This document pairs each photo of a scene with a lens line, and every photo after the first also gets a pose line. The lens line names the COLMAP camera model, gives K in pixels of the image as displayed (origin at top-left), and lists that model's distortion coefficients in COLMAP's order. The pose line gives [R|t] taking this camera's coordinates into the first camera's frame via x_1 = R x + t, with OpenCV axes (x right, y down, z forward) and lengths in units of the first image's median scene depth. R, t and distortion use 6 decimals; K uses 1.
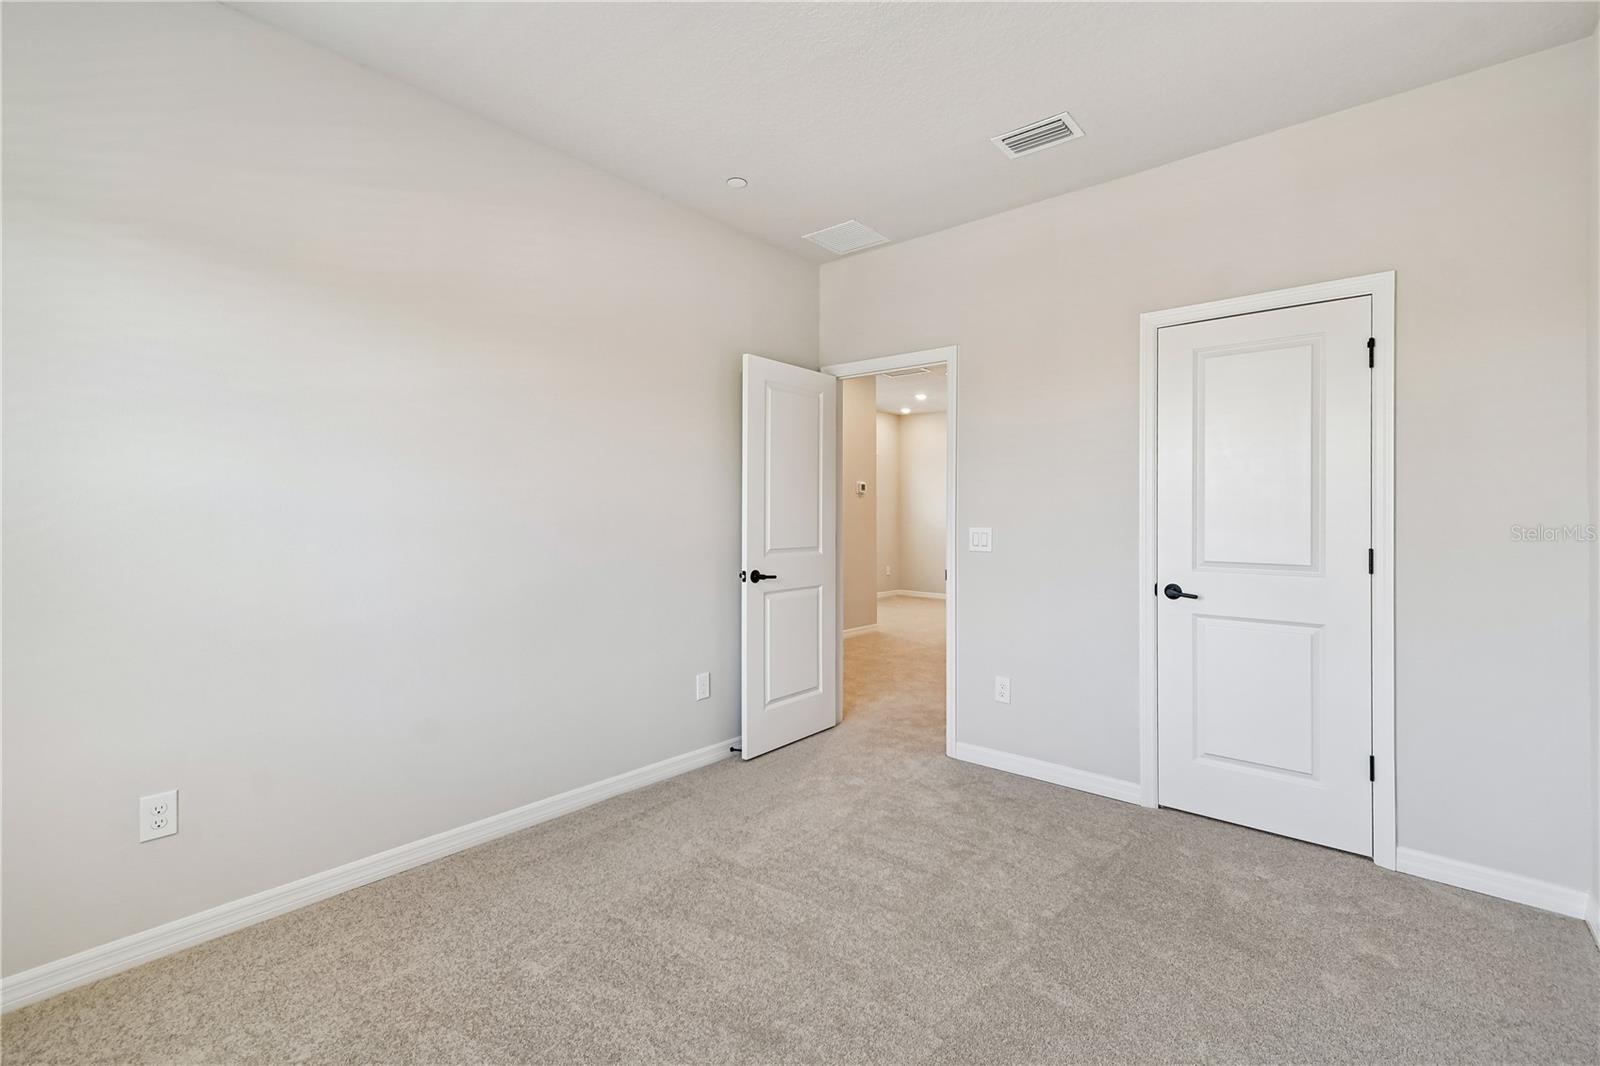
lens RADIAL K [[718.2, 0, 802.9], [0, 718.2, 515.1], [0, 0, 1]] dist [0.011527, -0.000505]
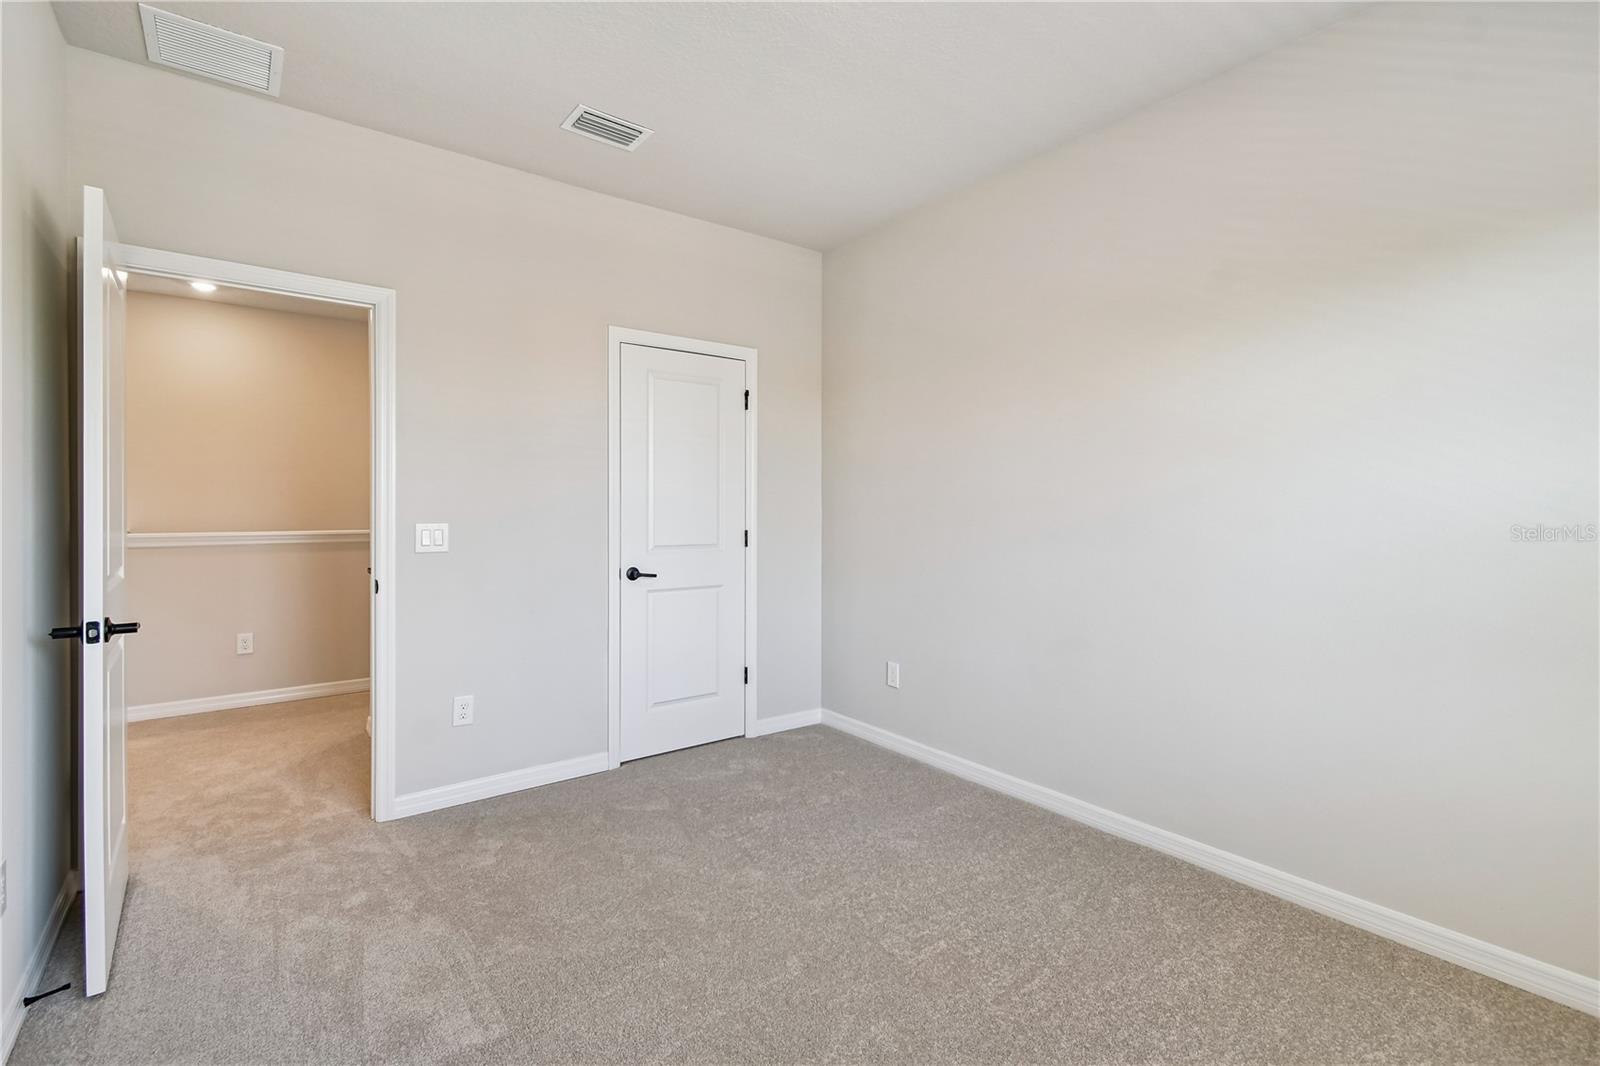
lens RADIAL K [[718.2, 0, 802.9], [0, 718.2, 515.1], [0, 0, 1]] dist [0.011527, -0.000505]
pose [[0.209223, -0.010728, 0.977809, -0.552067], [0.001112, 0.999942, 0.010733, -0.000492], [-0.977867, -0.001158, 0.209222, 0.482925]]
